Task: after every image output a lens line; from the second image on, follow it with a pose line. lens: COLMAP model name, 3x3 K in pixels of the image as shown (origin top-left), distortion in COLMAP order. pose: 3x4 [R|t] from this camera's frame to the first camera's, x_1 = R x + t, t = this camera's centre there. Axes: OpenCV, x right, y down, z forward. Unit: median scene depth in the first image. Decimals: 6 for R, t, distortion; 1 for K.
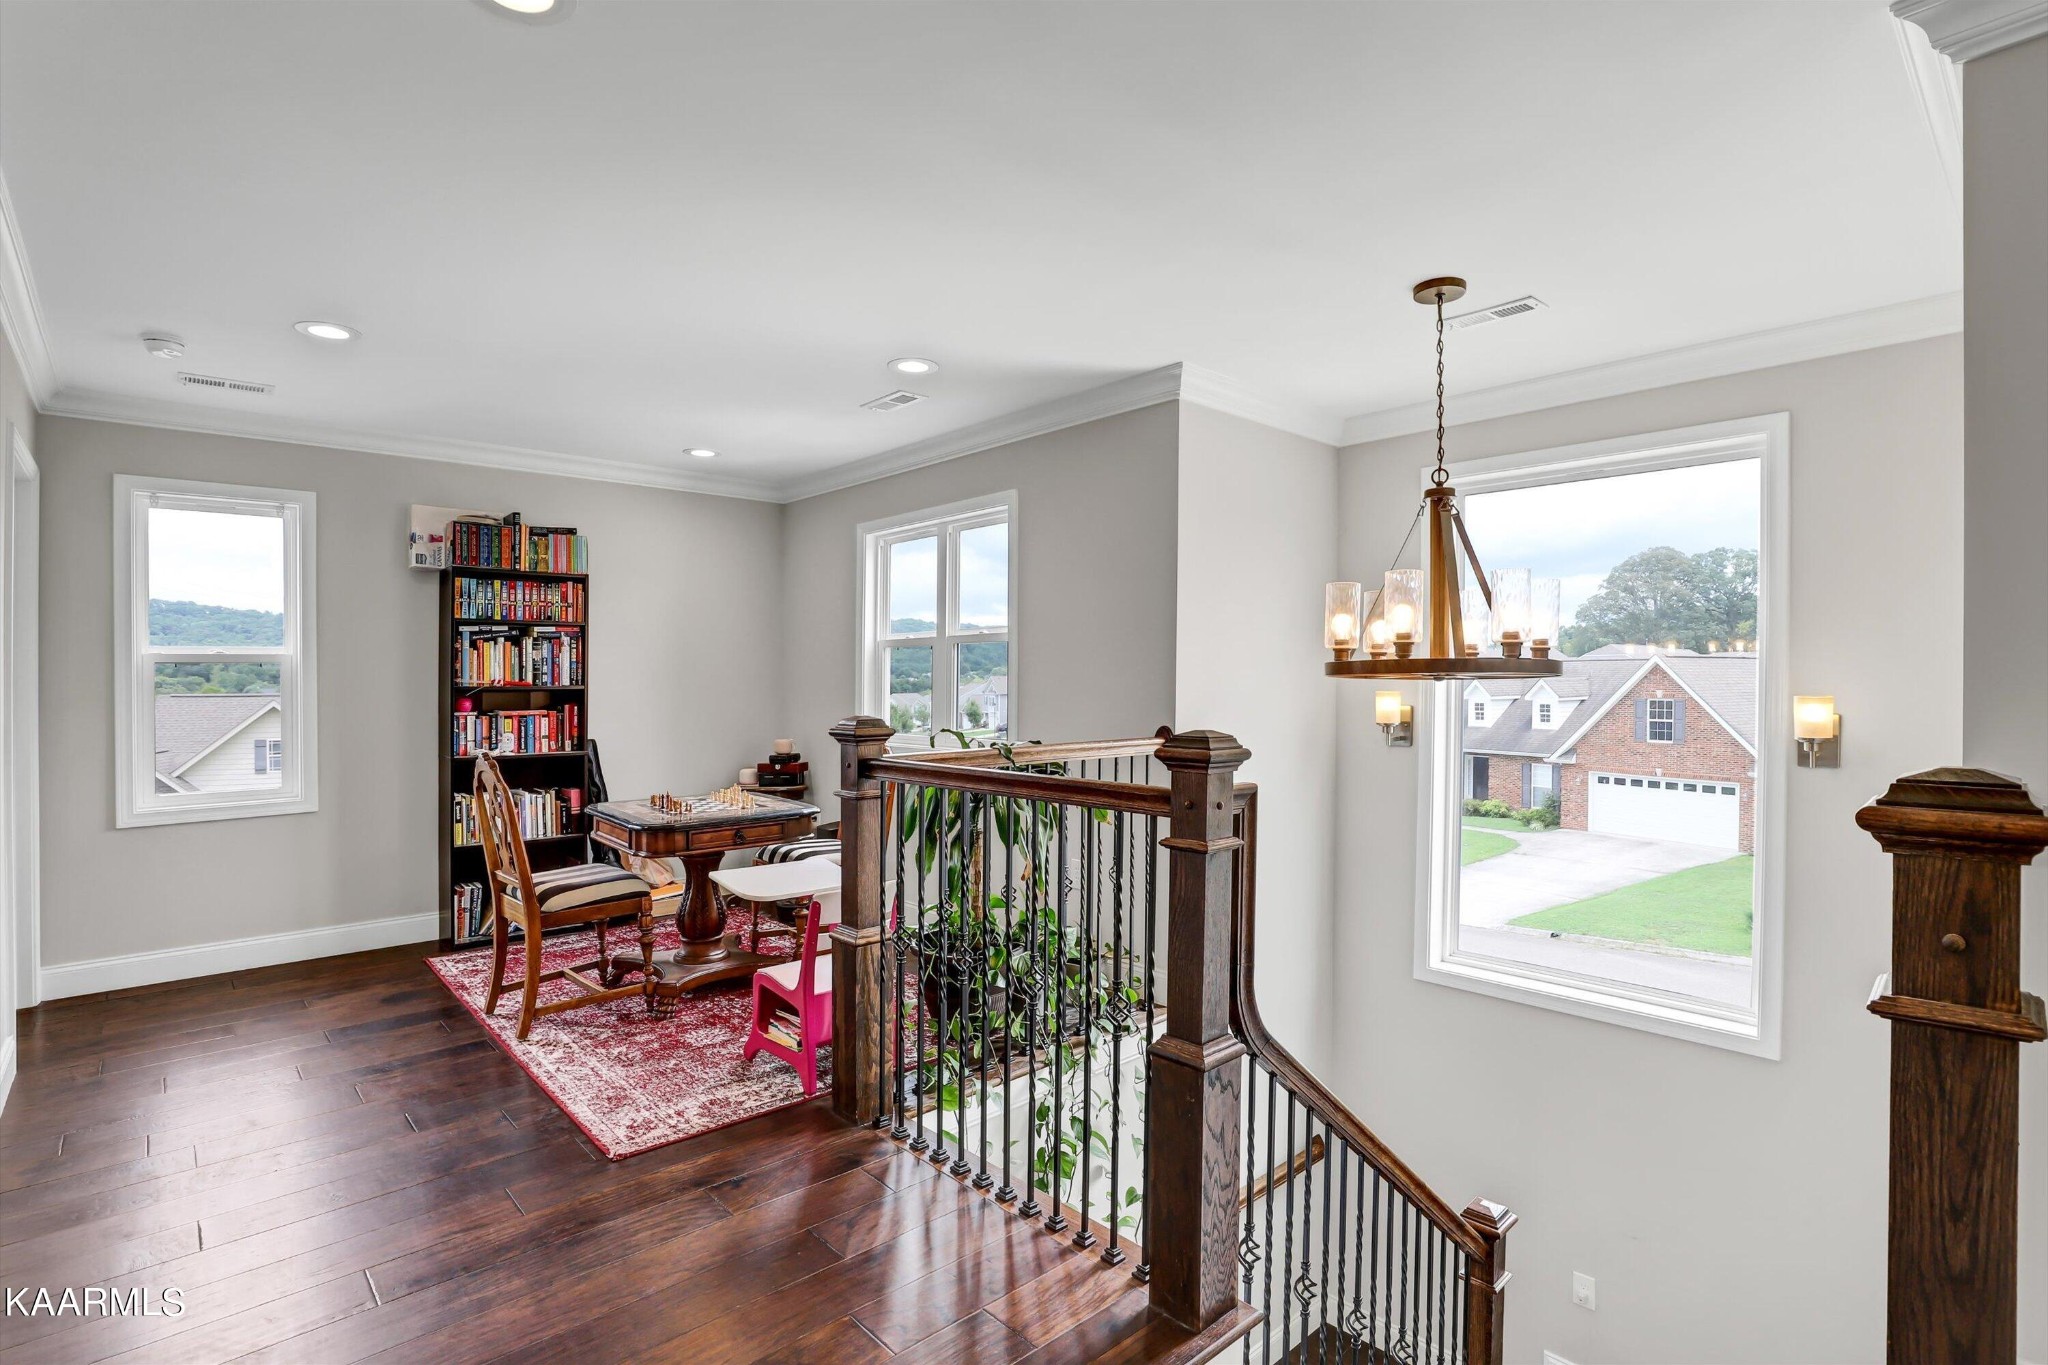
lens RADIAL K [[991.3, 0, 1015.6], [0, 991.3, 678.0], [0, 0, 1]] dist [-0.023963, 0.008312]
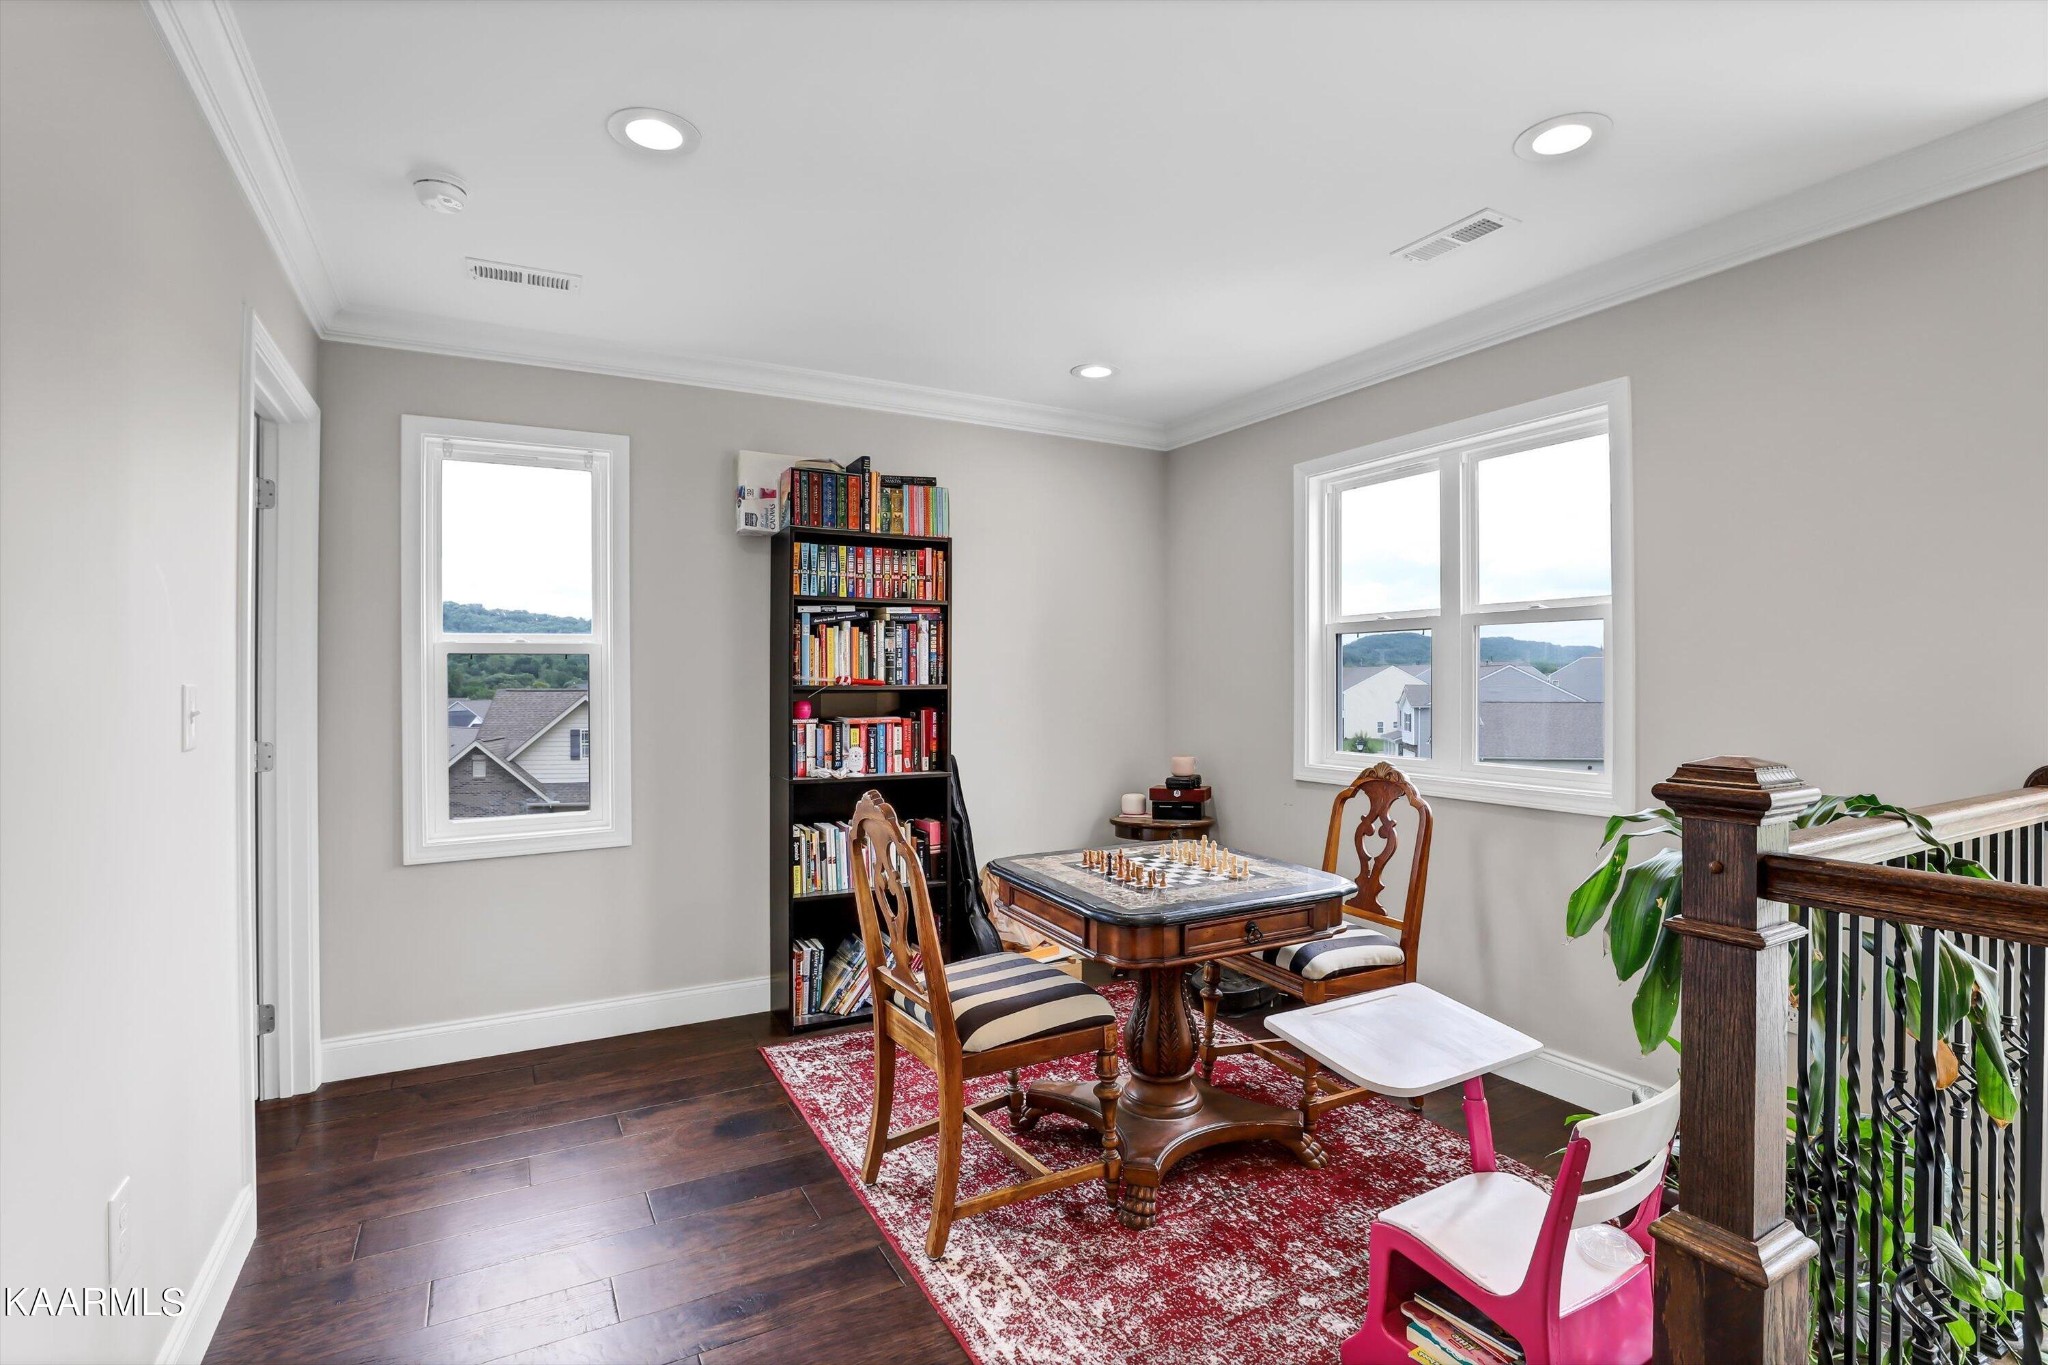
lens RADIAL K [[991.3, 0, 1044.3], [0, 991.3, 680.5], [0, 0, 1]] dist [-0.023963, 0.008312]
pose [[0.977672, 0.003062, -0.210114, -0.218583], [-0.002150, 0.999987, 0.004571, 0.000729], [0.210125, -0.004017, 0.977666, 0.292811]]
